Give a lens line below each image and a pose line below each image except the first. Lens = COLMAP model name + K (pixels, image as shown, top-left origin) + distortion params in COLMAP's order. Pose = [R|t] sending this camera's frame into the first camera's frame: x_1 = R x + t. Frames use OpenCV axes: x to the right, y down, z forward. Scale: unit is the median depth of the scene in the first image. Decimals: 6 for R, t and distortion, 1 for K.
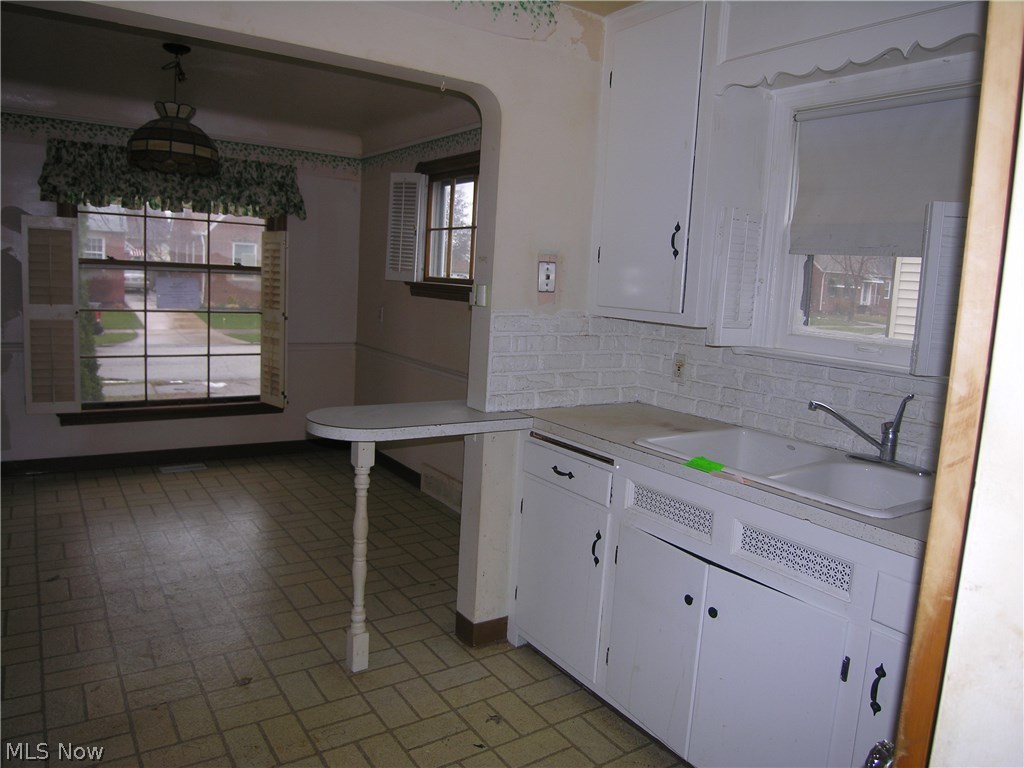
lens RADIAL K [[719.9, 0, 513.9], [0, 719.9, 363.0], [0, 0, 1]] dist [-0.054029, -0.003119]
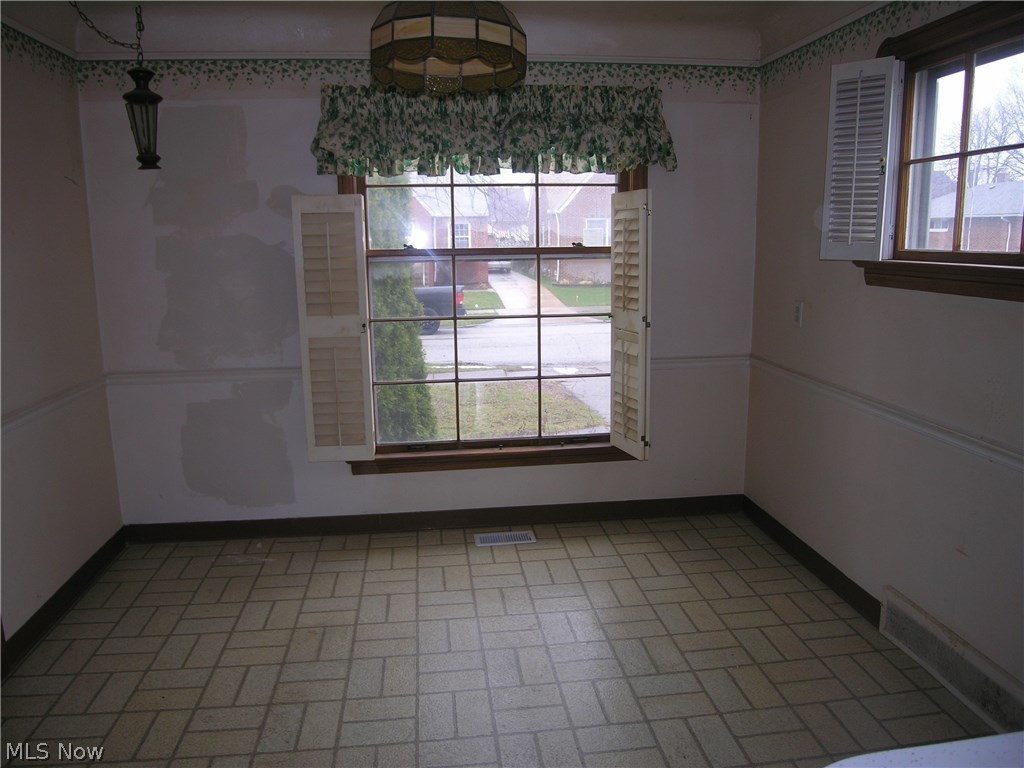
lens RADIAL K [[719.9, 0, 513.9], [0, 719.9, 363.0], [0, 0, 1]] dist [-0.054029, -0.003119]
pose [[0.888189, 0.012650, -0.459304, -0.133430], [0.006602, 0.999166, 0.040285, -0.057733], [0.459431, -0.038813, 0.887365, 0.384254]]
